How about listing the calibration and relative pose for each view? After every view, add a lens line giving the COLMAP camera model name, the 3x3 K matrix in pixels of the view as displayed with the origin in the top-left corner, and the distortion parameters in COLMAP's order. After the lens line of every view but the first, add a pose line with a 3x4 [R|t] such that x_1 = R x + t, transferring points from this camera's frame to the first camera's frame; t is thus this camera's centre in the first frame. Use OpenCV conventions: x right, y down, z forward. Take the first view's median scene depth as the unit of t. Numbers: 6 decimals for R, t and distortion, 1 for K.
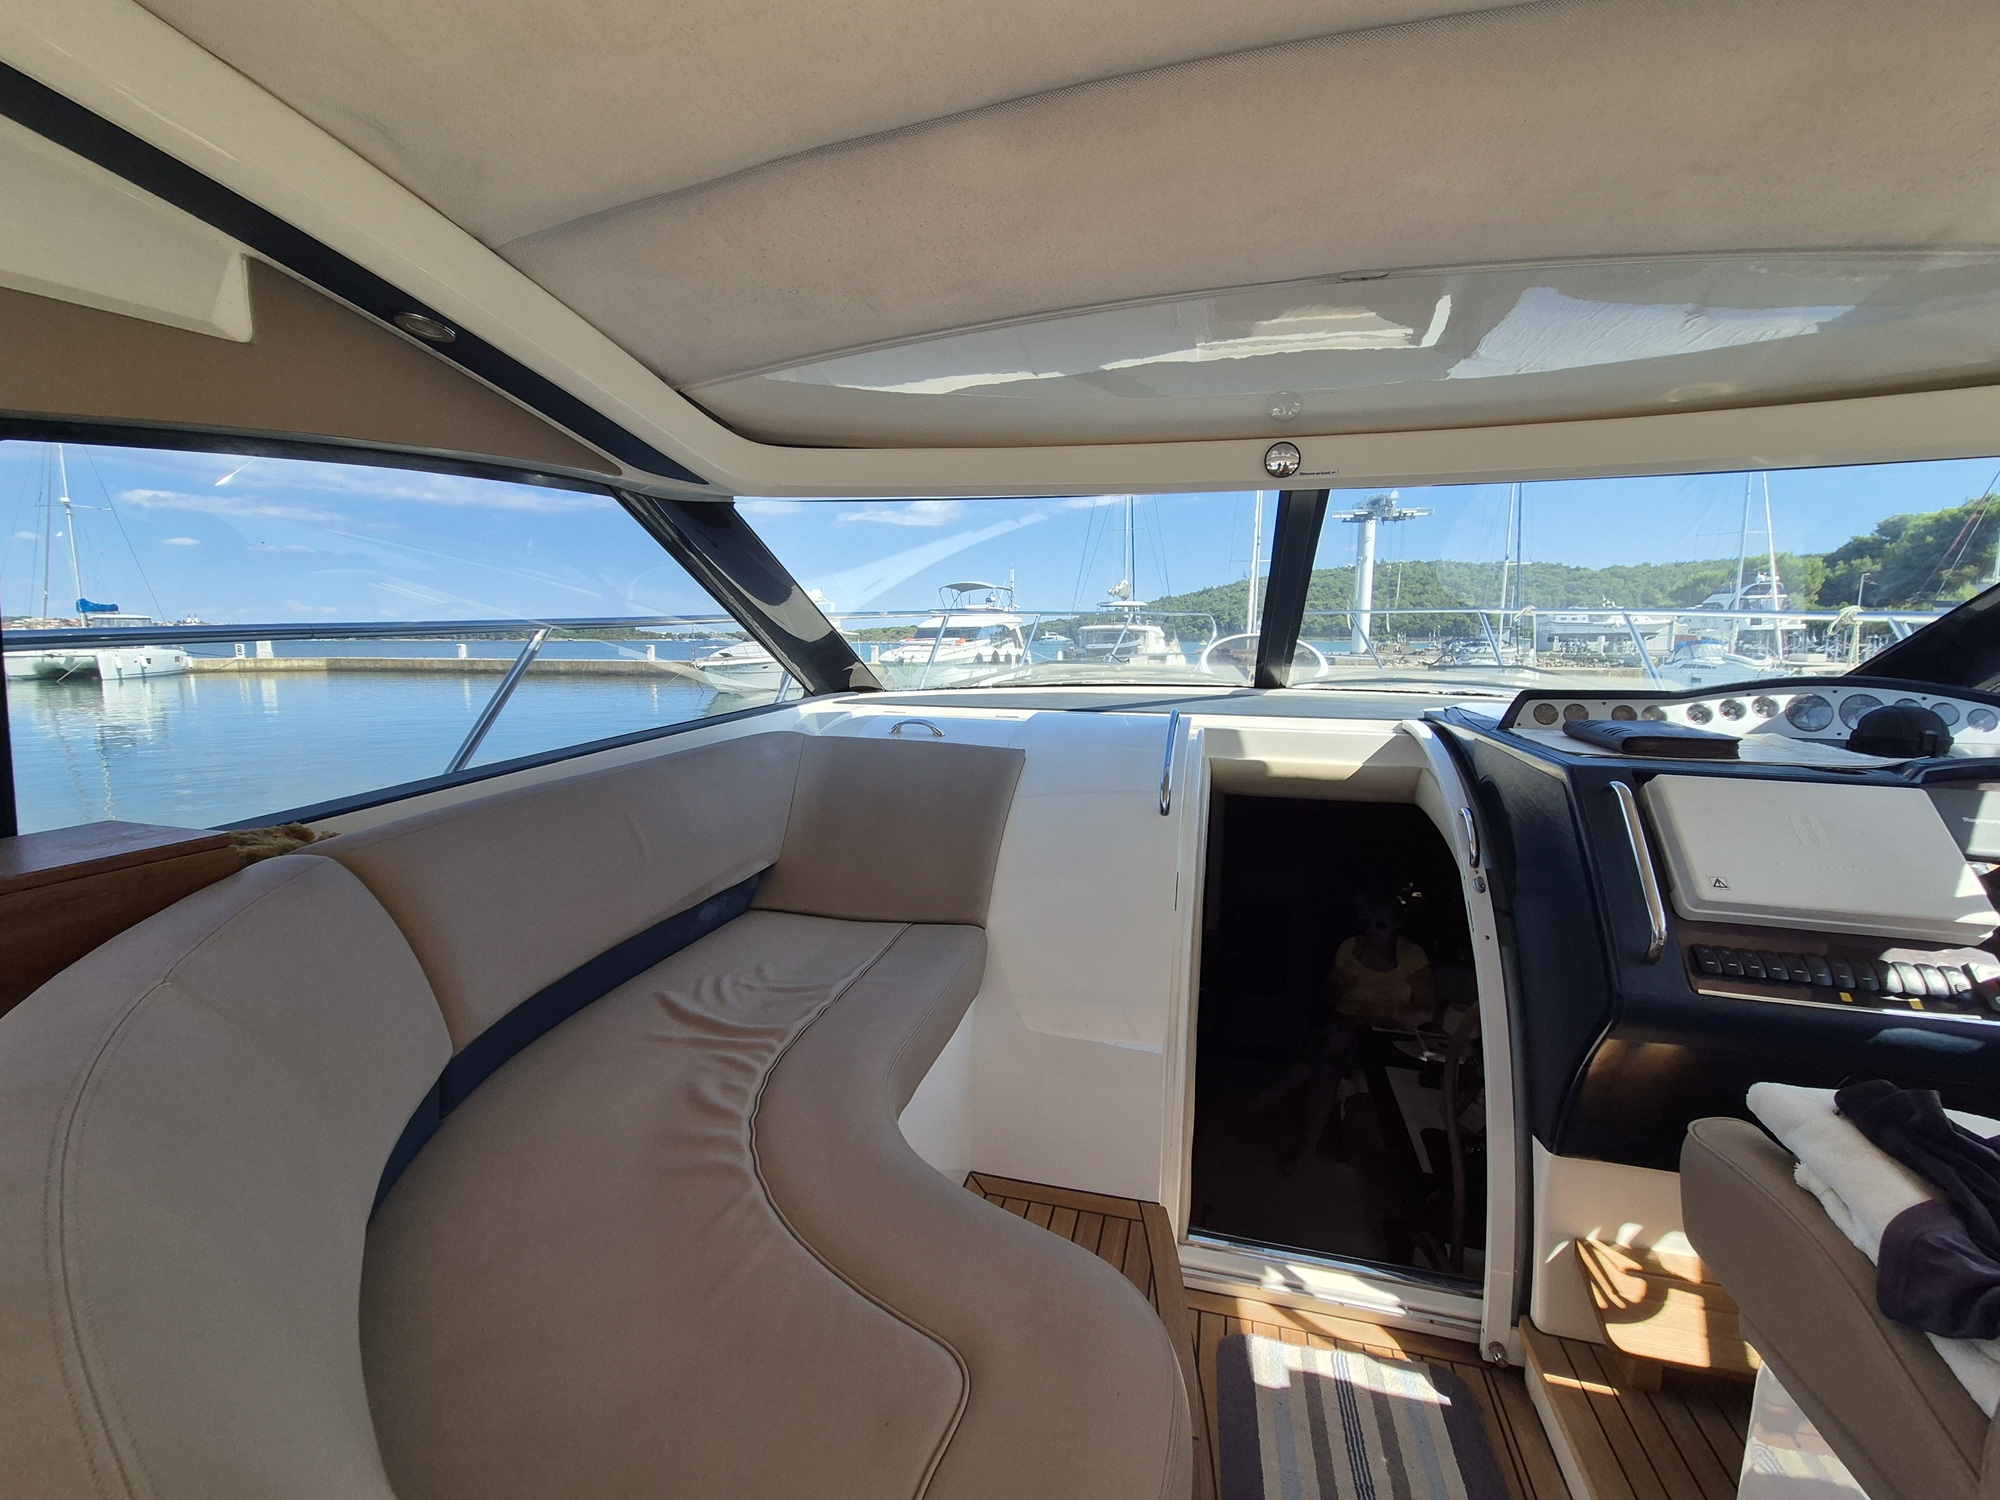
lens RADIAL K [[856.1, 0, 1000.0], [0, 856.1, 750.0], [0, 0, 1]] dist [0.006957, 0.000086]
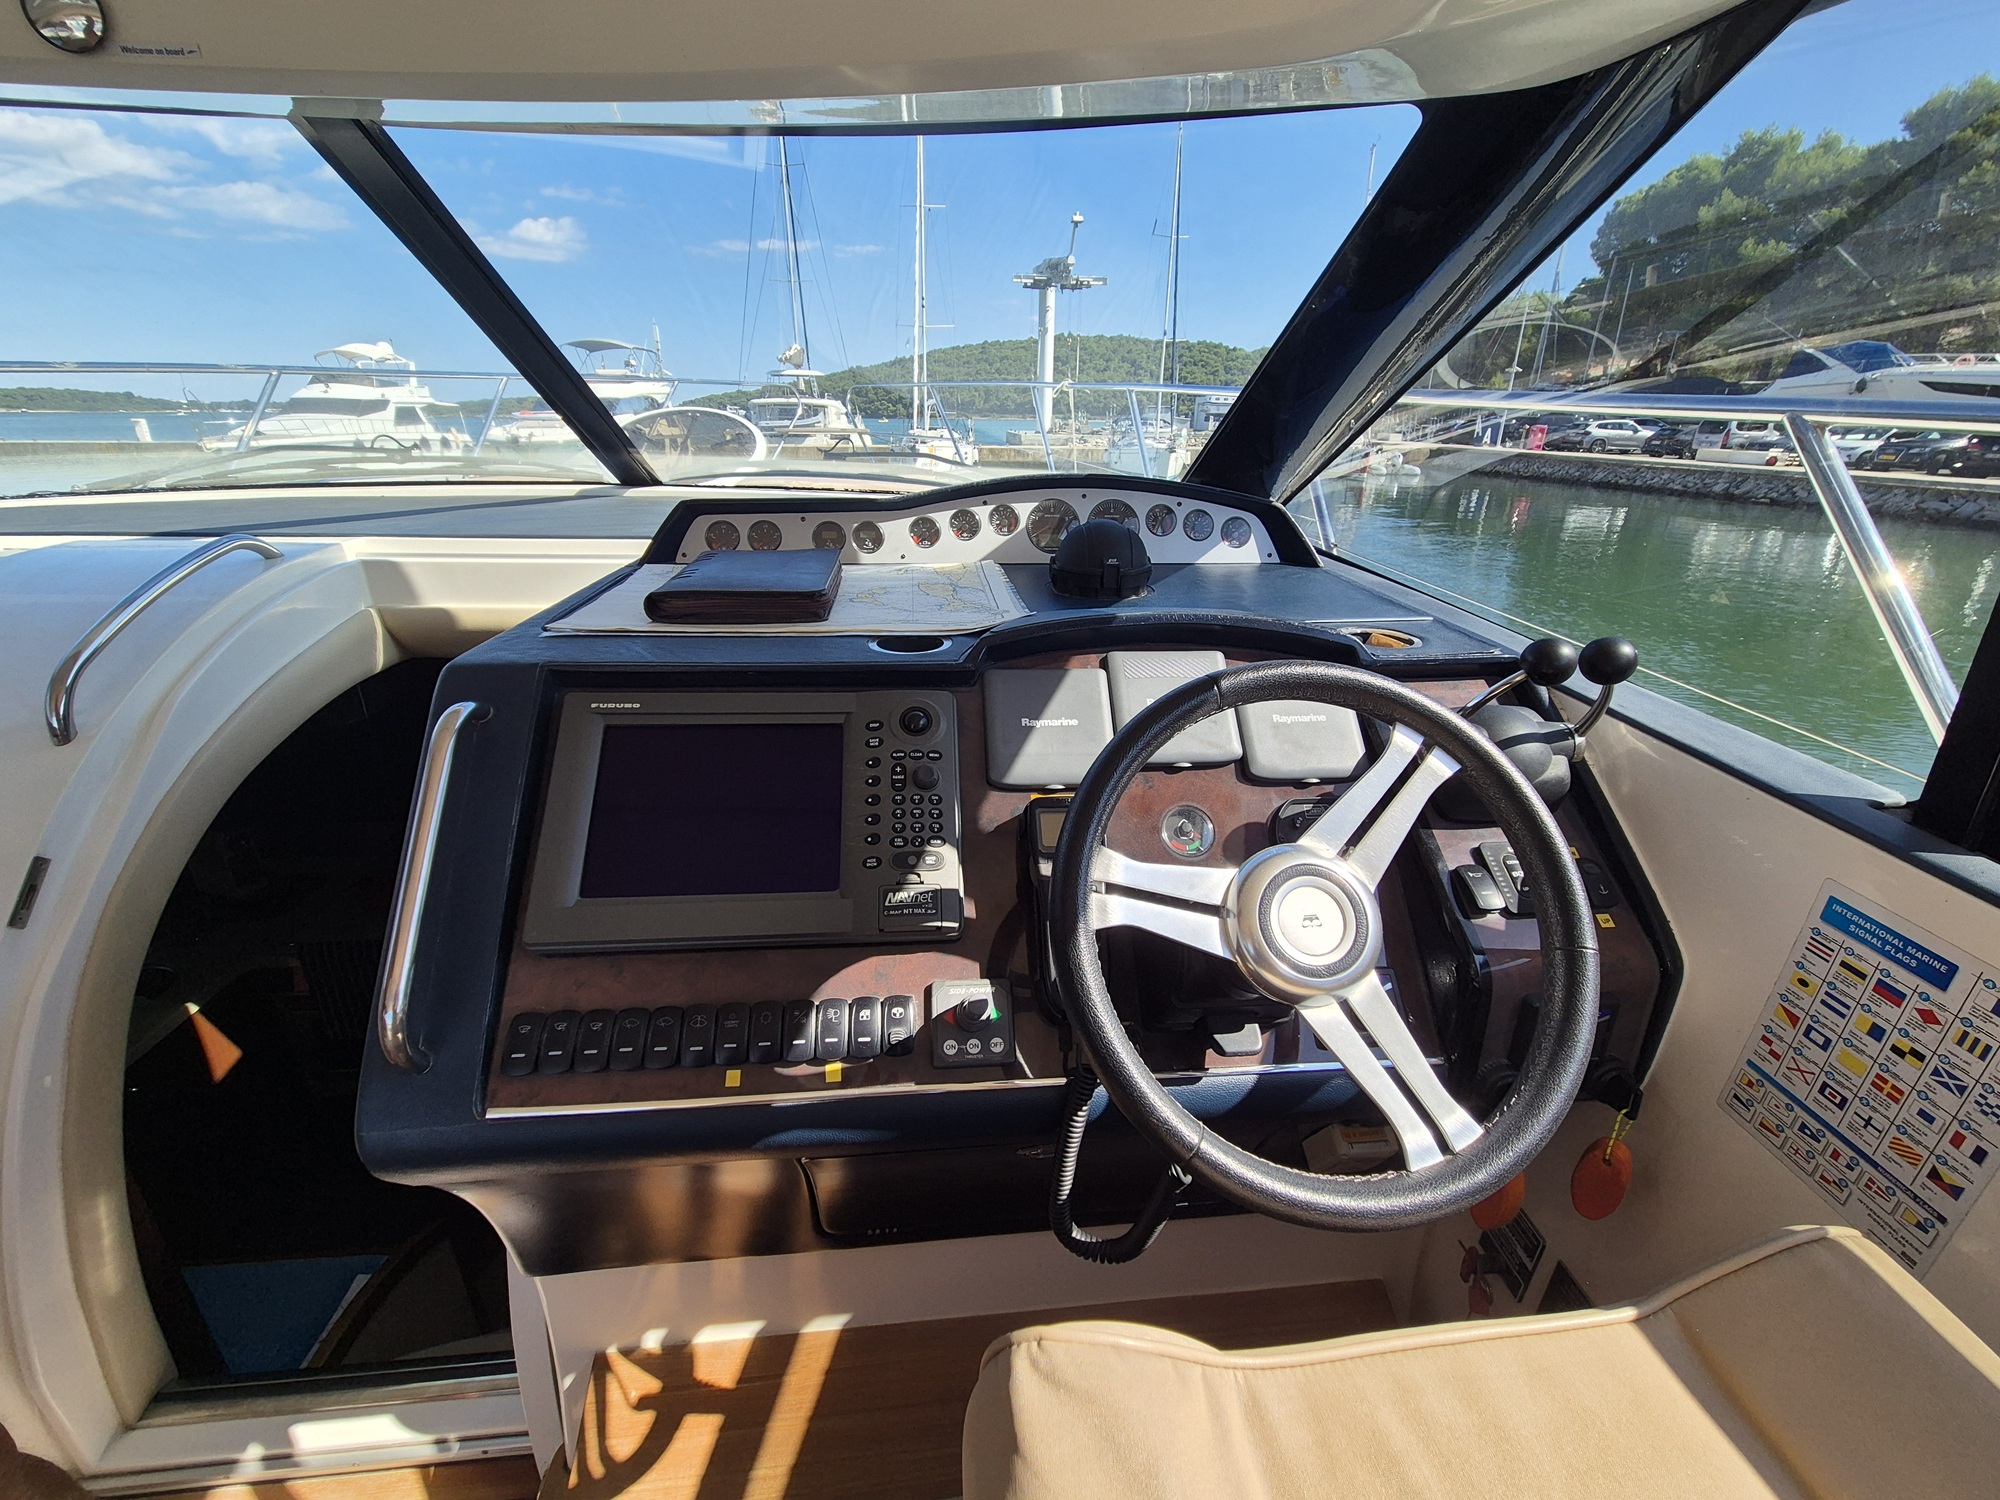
lens RADIAL K [[856.1, 0, 1000.0], [0, 856.1, 750.0], [0, 0, 1]] dist [0.006957, 0.000086]
pose [[0.944237, -0.112106, 0.309594, 0.352031], [0.034189, 0.968553, 0.246446, -0.021971], [-0.327486, -0.222119, 0.918377, 0.163668]]
